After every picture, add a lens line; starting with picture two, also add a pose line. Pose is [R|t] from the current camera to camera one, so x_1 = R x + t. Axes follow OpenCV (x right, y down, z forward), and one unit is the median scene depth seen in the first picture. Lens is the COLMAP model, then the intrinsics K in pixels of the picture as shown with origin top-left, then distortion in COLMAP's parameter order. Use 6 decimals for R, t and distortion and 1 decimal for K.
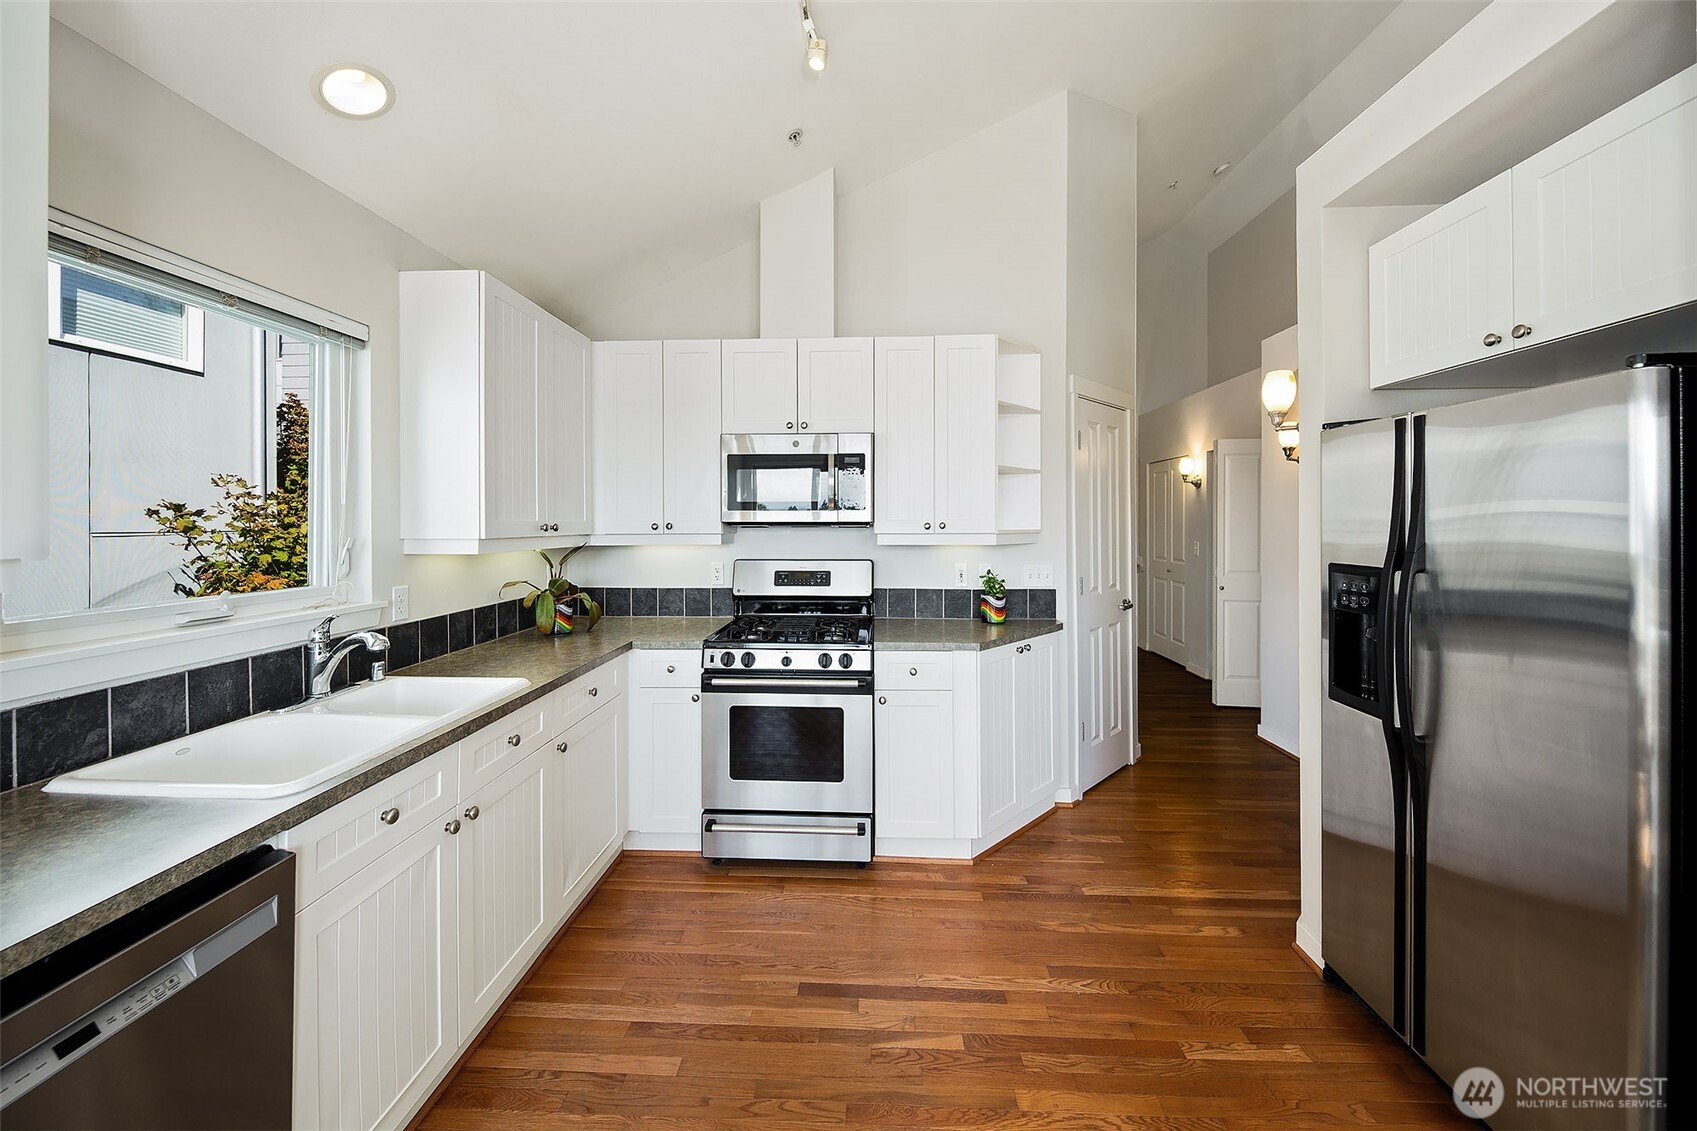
lens RADIAL K [[638.5, 0, 899.9], [0, 638.5, 520.1], [0, 0, 1]] dist [0.012970, -0.006490]
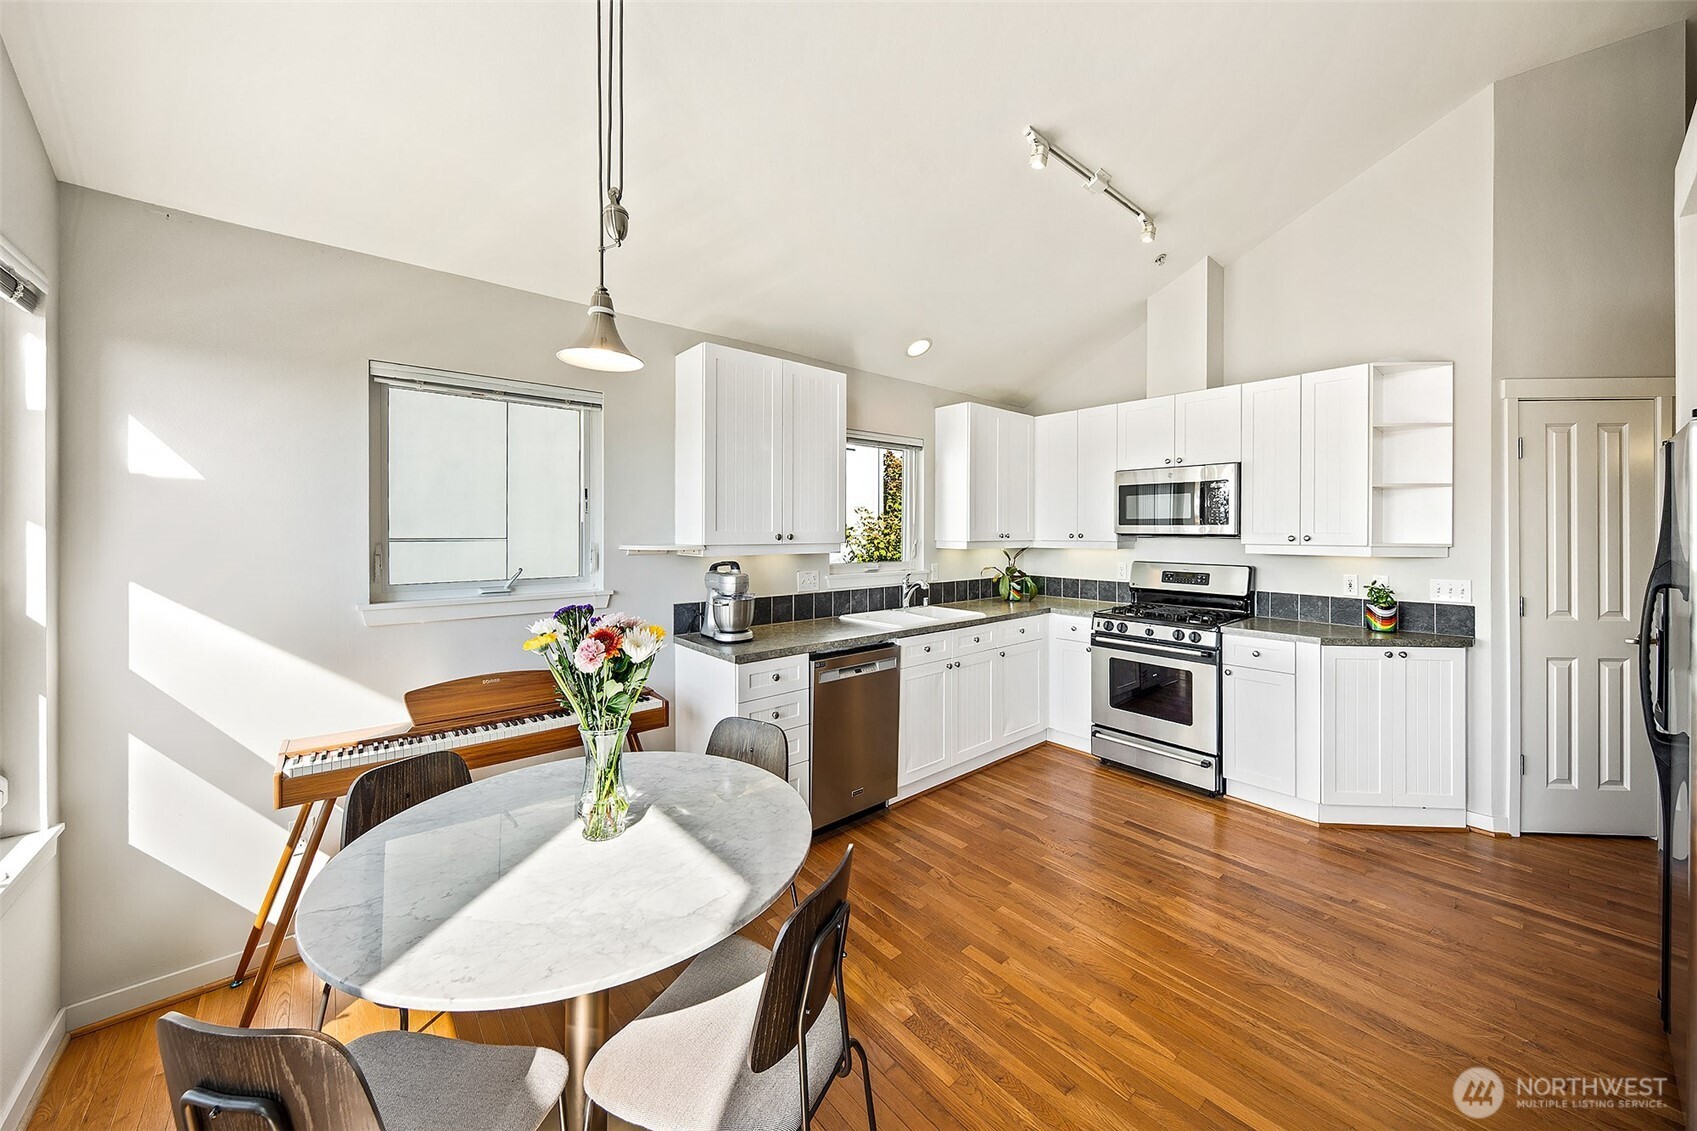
lens RADIAL K [[803.5, 0, 827.2], [0, 803.5, 532.9], [0, 0, 1]] dist [0.000049, -0.000016]
pose [[0.682613, 0.008634, -0.730730, 0.603331], [-0.005668, 0.999963, 0.006520, -0.006069], [0.730759, -0.000308, 0.682636, -0.701274]]
